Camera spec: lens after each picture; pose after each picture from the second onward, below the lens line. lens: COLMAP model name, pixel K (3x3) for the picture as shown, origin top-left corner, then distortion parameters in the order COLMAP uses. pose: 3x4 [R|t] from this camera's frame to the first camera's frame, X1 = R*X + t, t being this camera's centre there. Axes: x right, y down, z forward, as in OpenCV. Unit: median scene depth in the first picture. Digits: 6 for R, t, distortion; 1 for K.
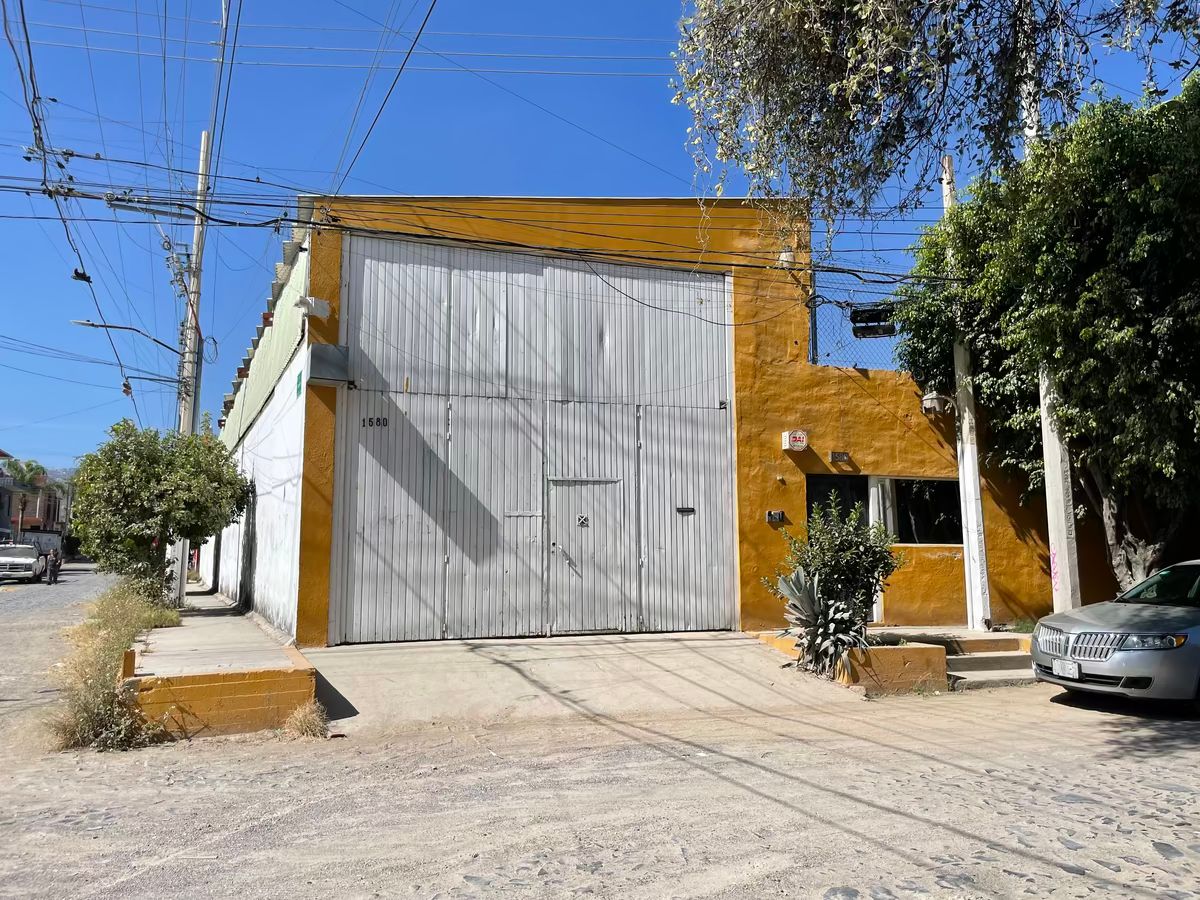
lens RADIAL K [[915.4, 0, 600.1], [0, 915.4, 445.5], [0, 0, 1]] dist [0.094873, -0.137455]
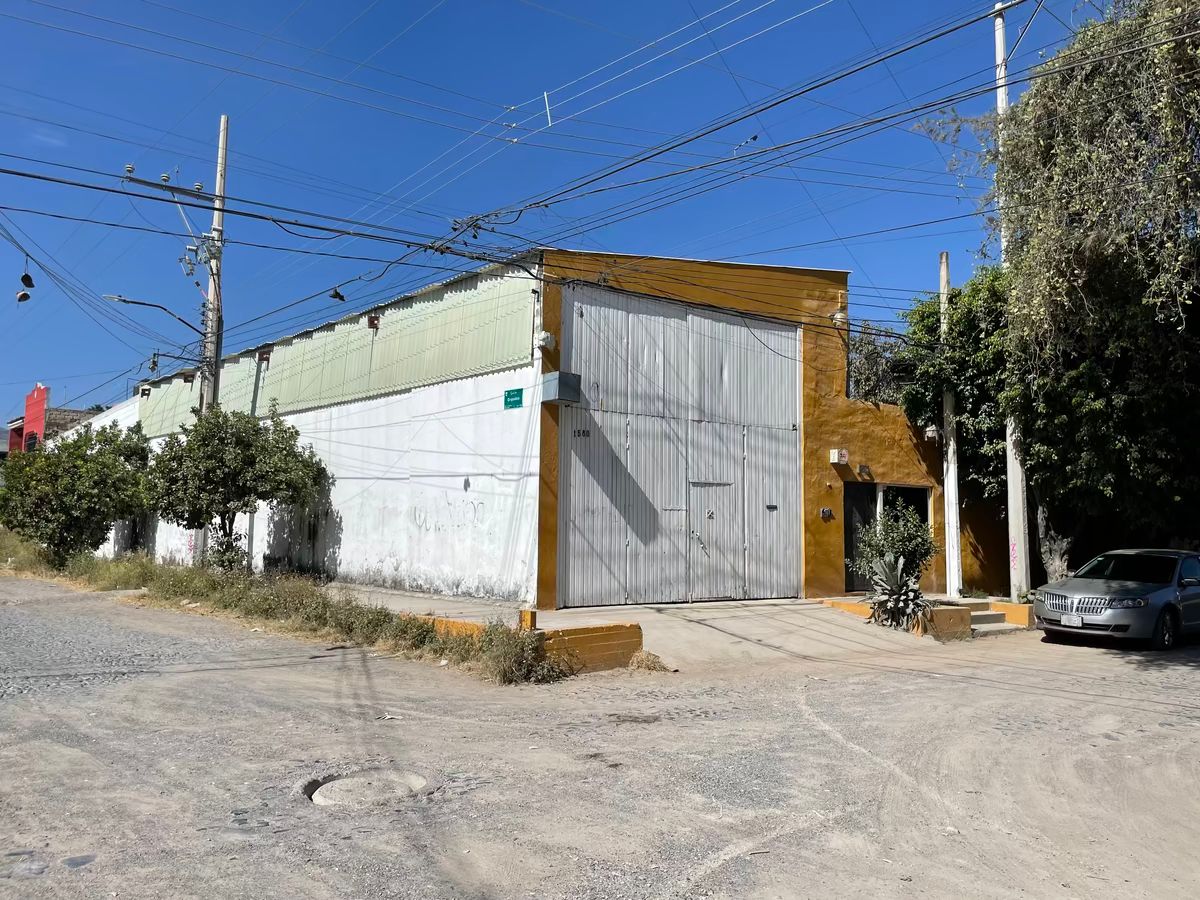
lens RADIAL K [[915.4, 0, 600.1], [0, 915.4, 445.5], [0, 0, 1]] dist [0.094873, -0.137455]
pose [[0.957933, 0.043026, 0.283748, -0.529900], [-0.051489, 0.998422, 0.022432, -0.034886], [-0.282335, -0.036098, 0.958637, -0.192607]]
